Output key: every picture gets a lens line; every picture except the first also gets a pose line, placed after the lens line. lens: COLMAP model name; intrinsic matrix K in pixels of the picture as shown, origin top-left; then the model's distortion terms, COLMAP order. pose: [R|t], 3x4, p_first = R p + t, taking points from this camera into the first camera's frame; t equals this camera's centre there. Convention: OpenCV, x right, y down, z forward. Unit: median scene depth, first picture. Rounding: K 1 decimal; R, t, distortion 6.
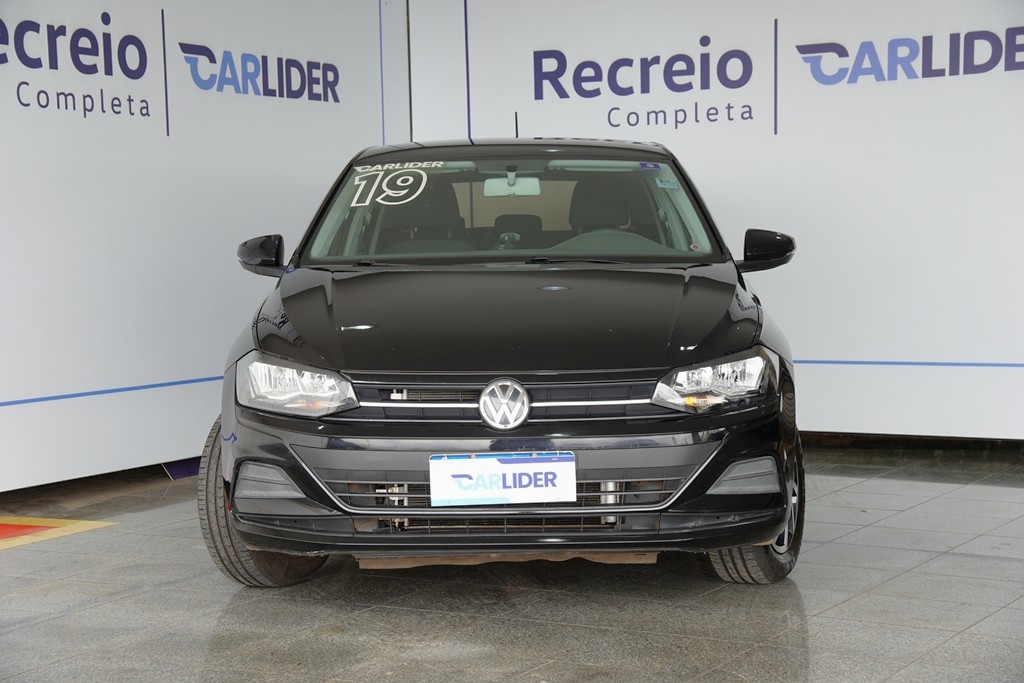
lens RADIAL K [[1941.5, 0, 512.0], [0, 1941.5, 341.5], [0, 0, 1]] dist [0.346565, 0.931492]
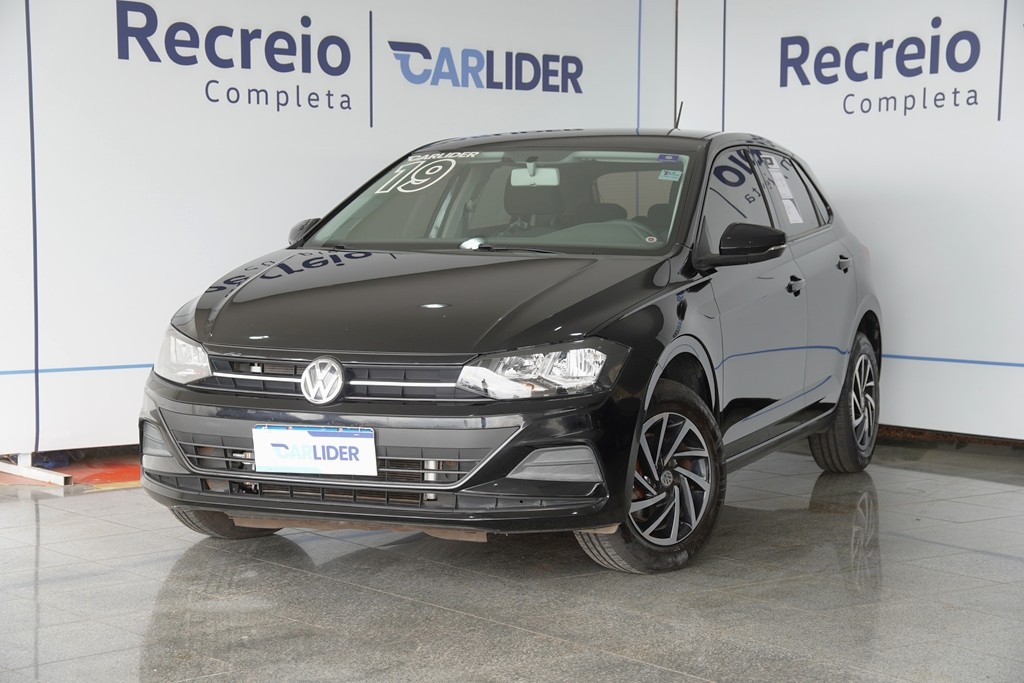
lens RADIAL K [[1941.5, 0, 512.0], [0, 1941.5, 341.5], [0, 0, 1]] dist [0.346565, 0.931492]
pose [[0.924830, 0.044170, -0.377806, 0.333435], [-0.040905, 0.999024, 0.016667, -0.007634], [0.378174, 0.000040, 0.925735, 0.032868]]
